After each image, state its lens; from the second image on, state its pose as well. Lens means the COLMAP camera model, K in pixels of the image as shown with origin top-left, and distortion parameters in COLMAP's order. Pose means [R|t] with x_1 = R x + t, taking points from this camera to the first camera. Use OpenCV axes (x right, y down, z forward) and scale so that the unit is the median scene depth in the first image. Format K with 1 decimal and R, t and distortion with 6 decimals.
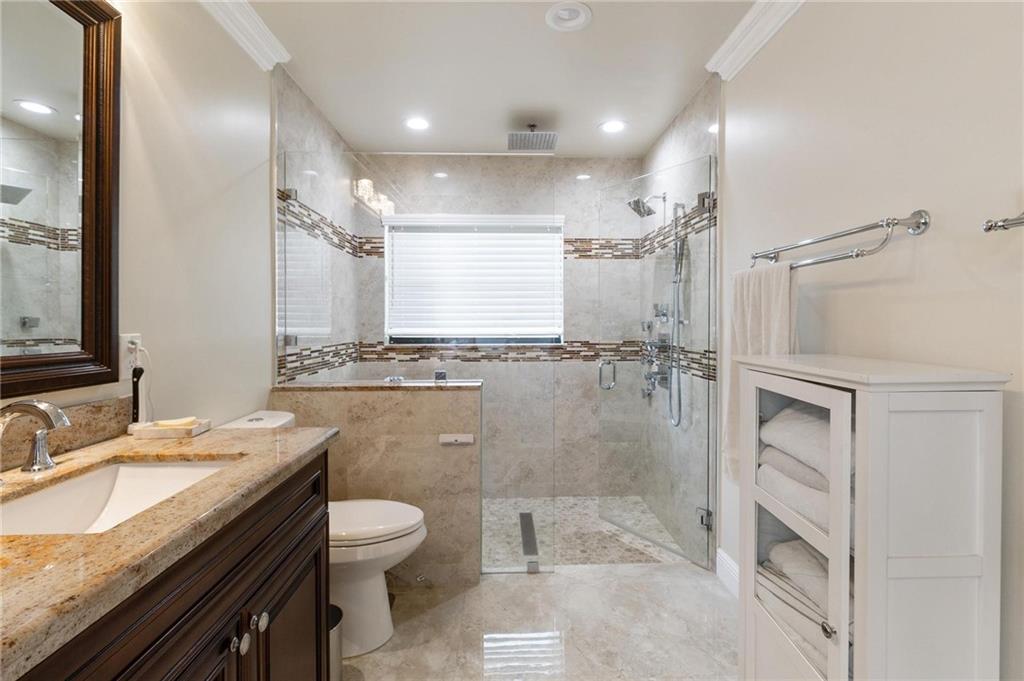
lens RADIAL K [[490.7, 0, 523.5], [0, 490.7, 324.7], [0, 0, 1]] dist [0.010230, -0.000285]
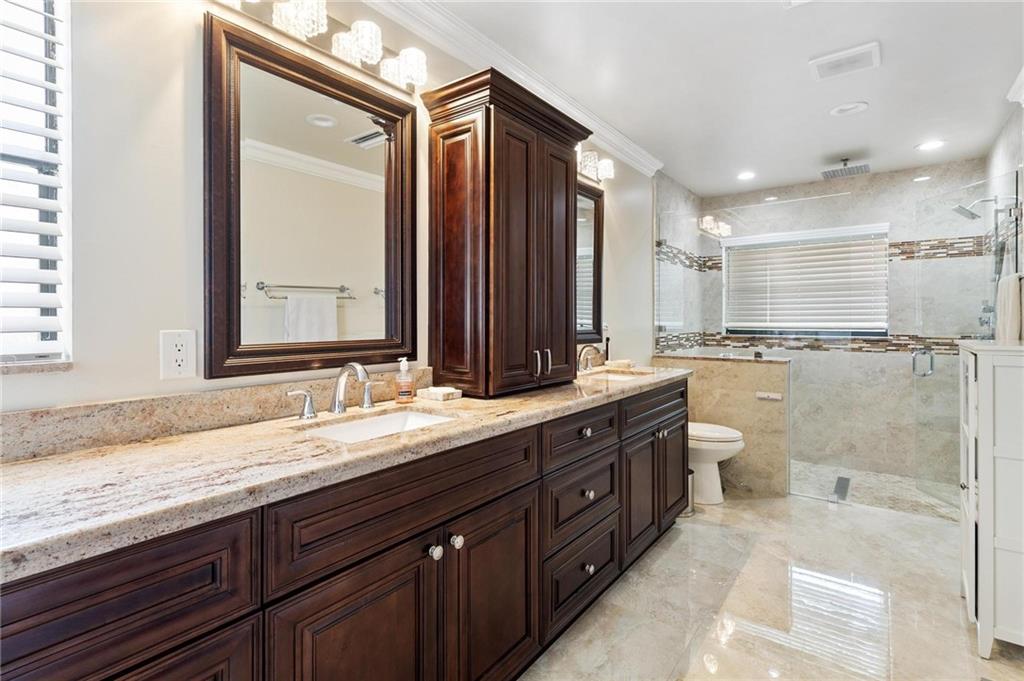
lens RADIAL K [[490.7, 0, 522.8], [0, 490.7, 320.9], [0, 0, 1]] dist [0.010230, -0.000285]
pose [[0.780258, 0.002380, -0.625453, 0.142289], [-0.002337, 0.999997, 0.000890, 0.002984], [0.625453, 0.000767, 0.780261, -0.421034]]
